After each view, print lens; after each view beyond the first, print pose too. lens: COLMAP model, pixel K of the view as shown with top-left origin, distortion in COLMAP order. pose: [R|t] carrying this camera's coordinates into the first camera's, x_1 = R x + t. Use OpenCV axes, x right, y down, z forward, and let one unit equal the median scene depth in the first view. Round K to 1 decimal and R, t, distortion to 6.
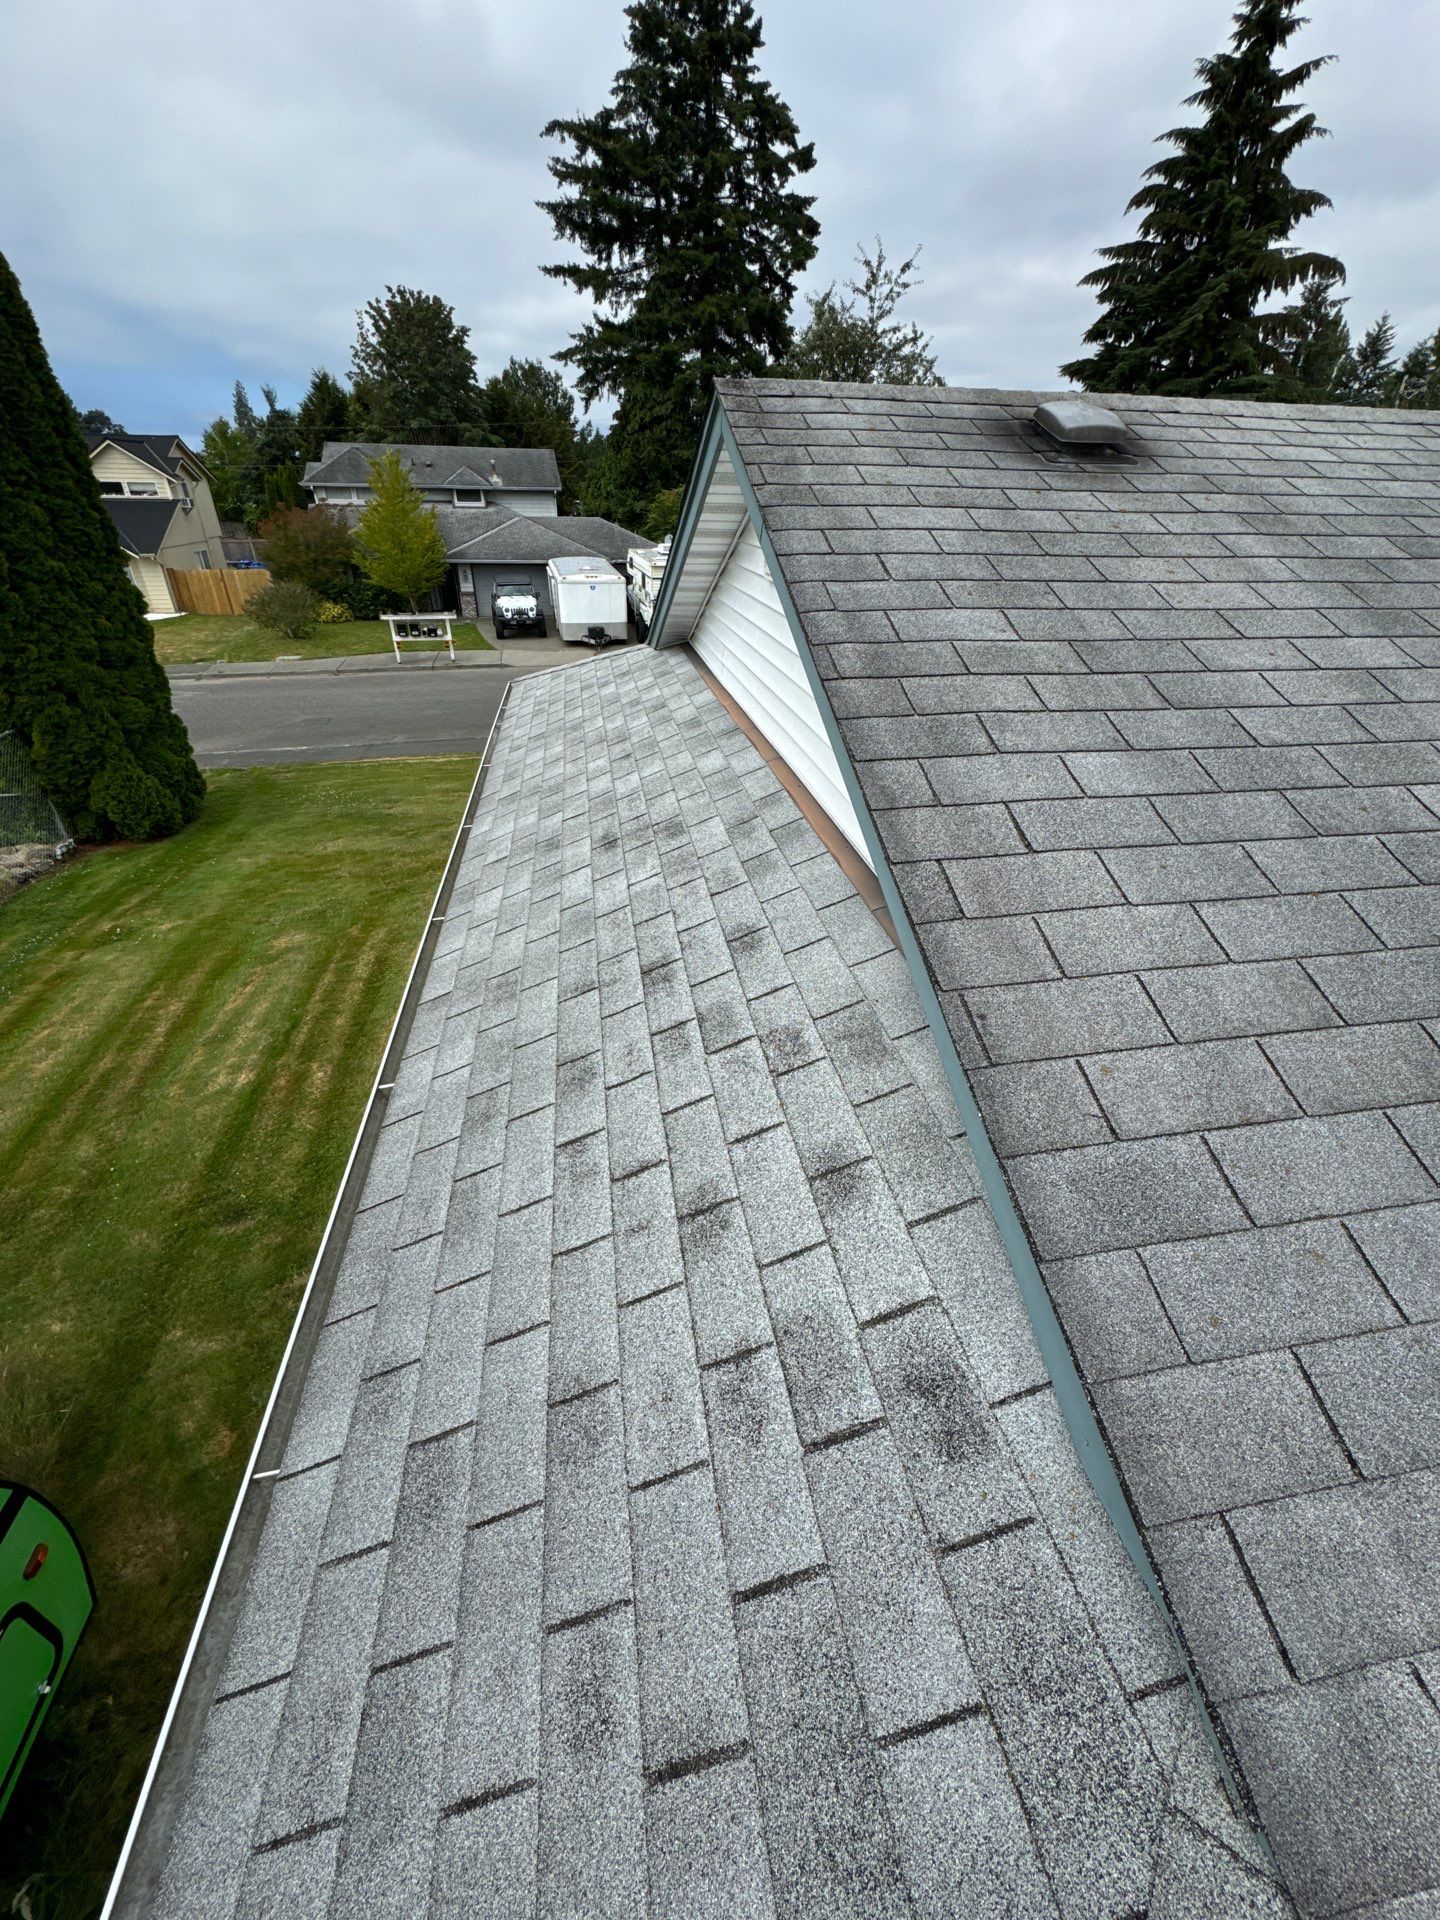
lens RADIAL K [[763.9, 0, 722.9], [0, 763.9, 958.8], [0, 0, 1]] dist [-0.004148, 0.000687]
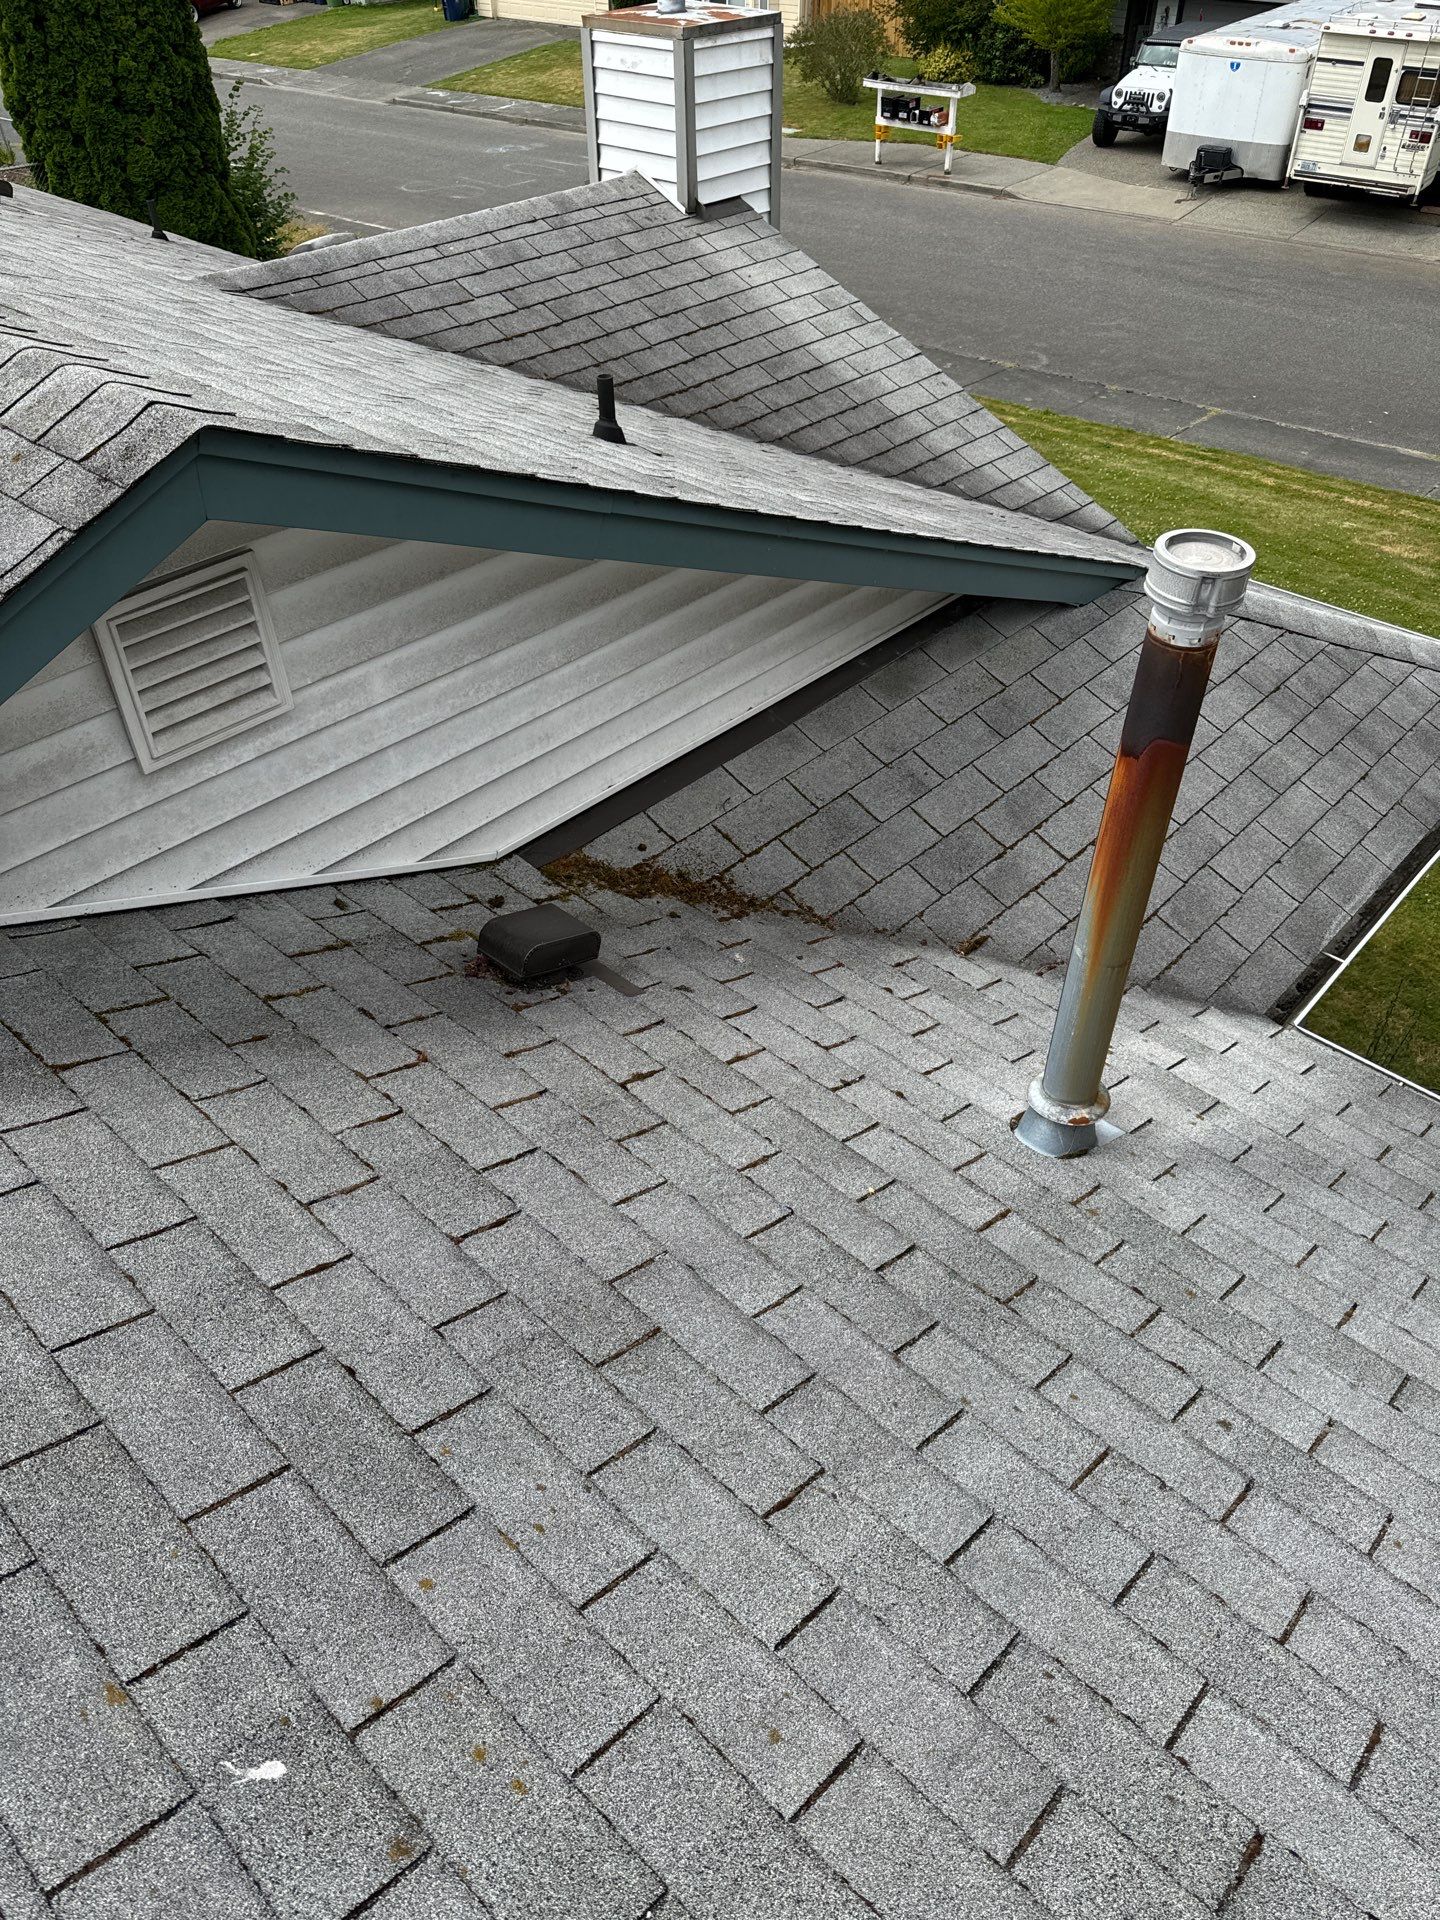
lens RADIAL K [[1350.5, 0, 731.2], [0, 1350.5, 957.1], [0, 0, 1]] dist [0.030375, -0.033665]
pose [[0.604588, 0.504438, -0.616454, 0.516325], [-0.399180, 0.861596, 0.313540, -0.125292], [0.689296, 0.056513, 0.722273, 0.141937]]
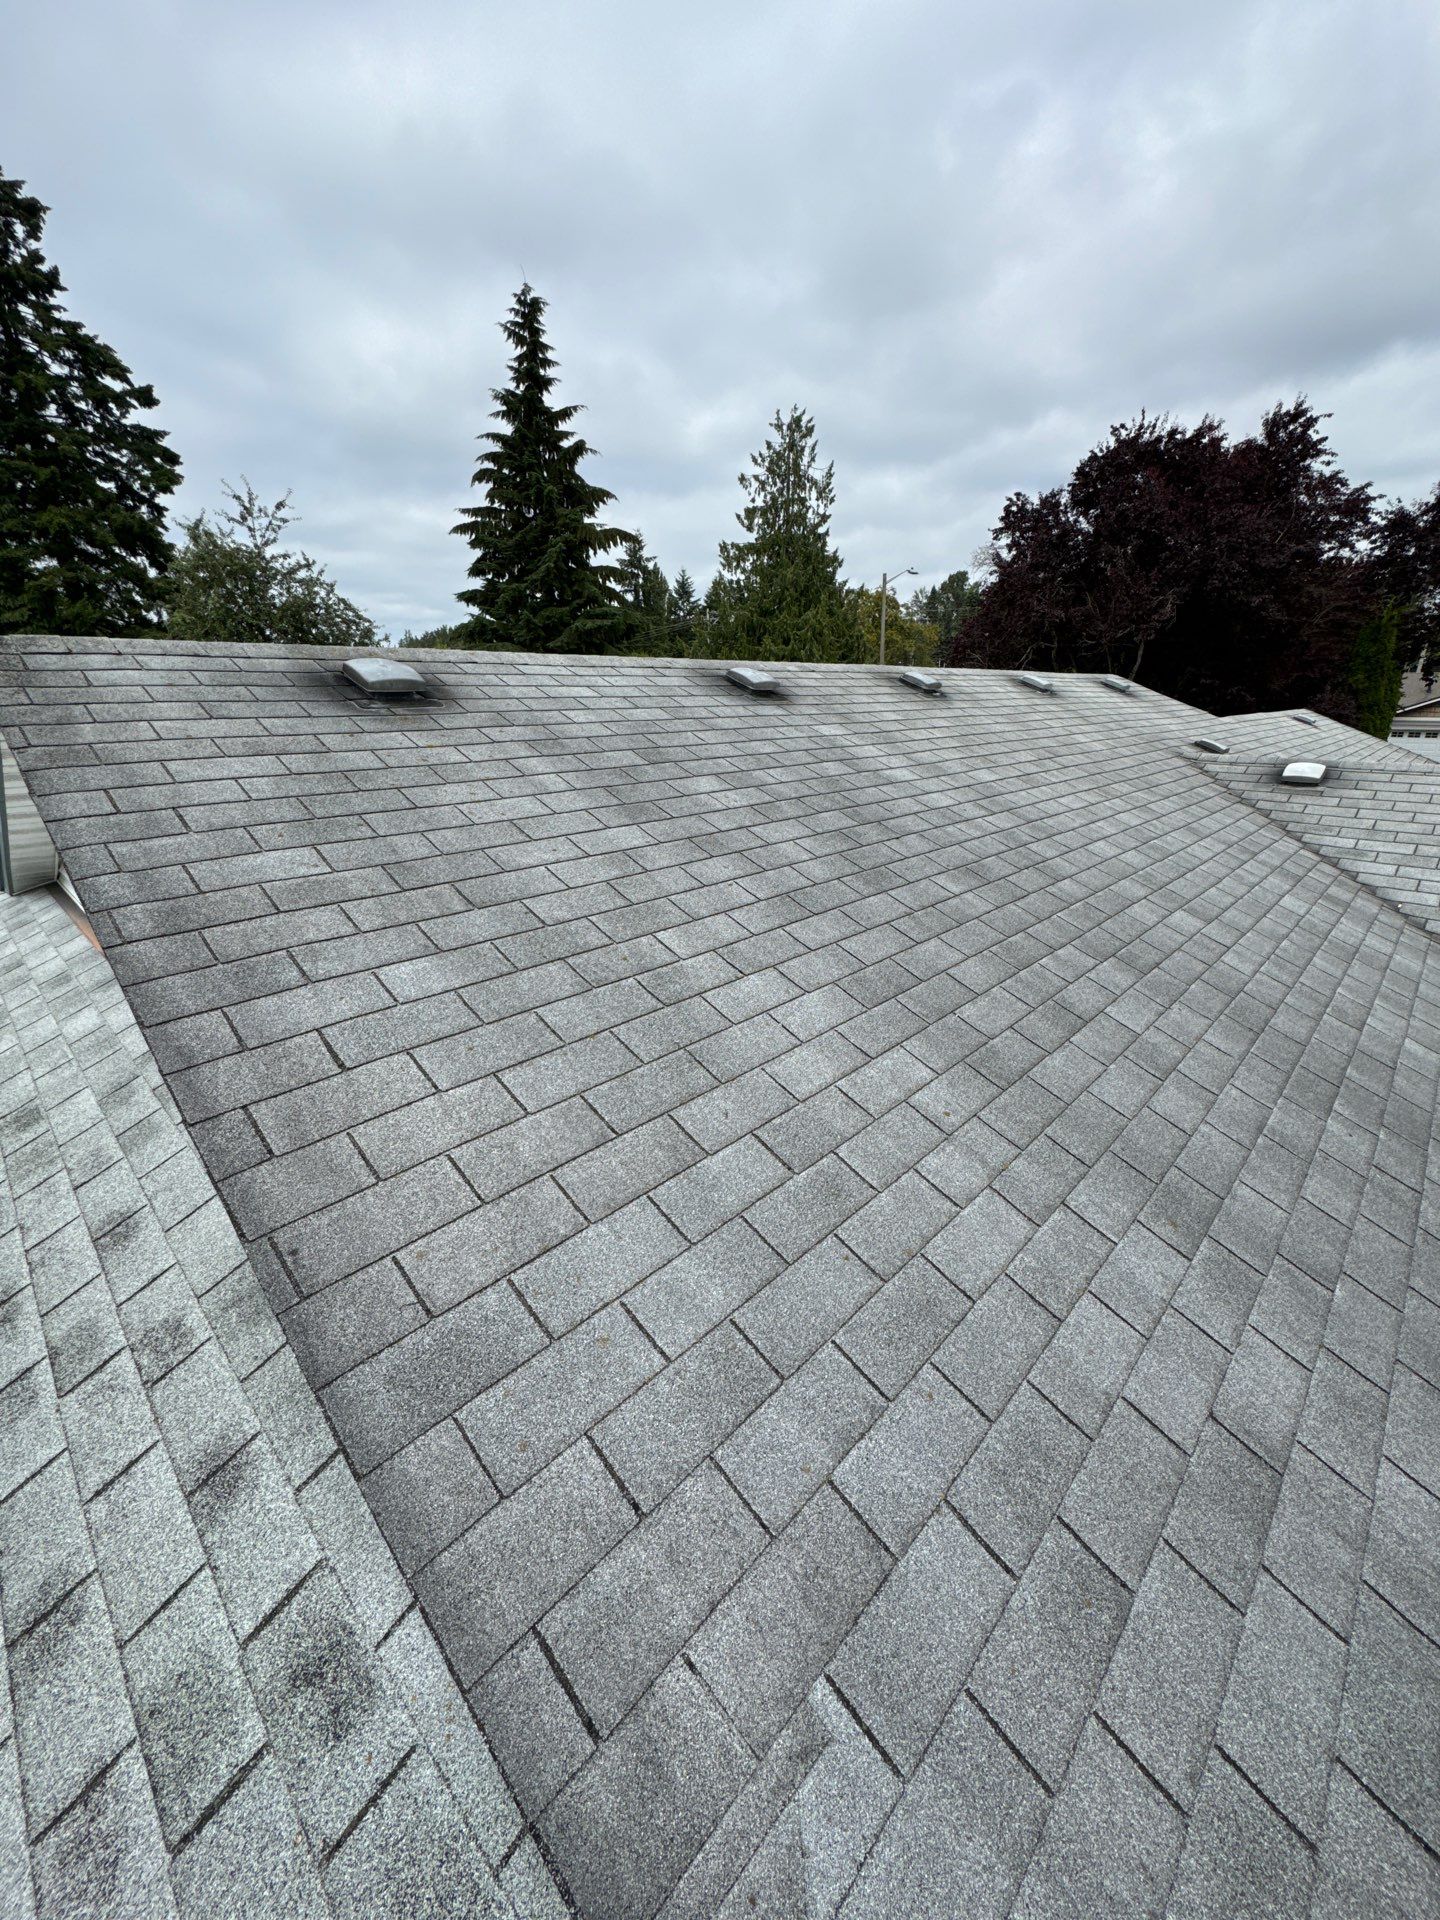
lens RADIAL K [[762.2, 0, 720.9], [0, 762.2, 959.4], [0, 0, 1]] dist [-0.002967, 0.000570]
pose [[0.806987, -0.216516, 0.549447, 0.015483], [0.325476, 0.939378, -0.107862, 0.000134], [-0.492785, 0.265875, 0.828537, -0.011326]]
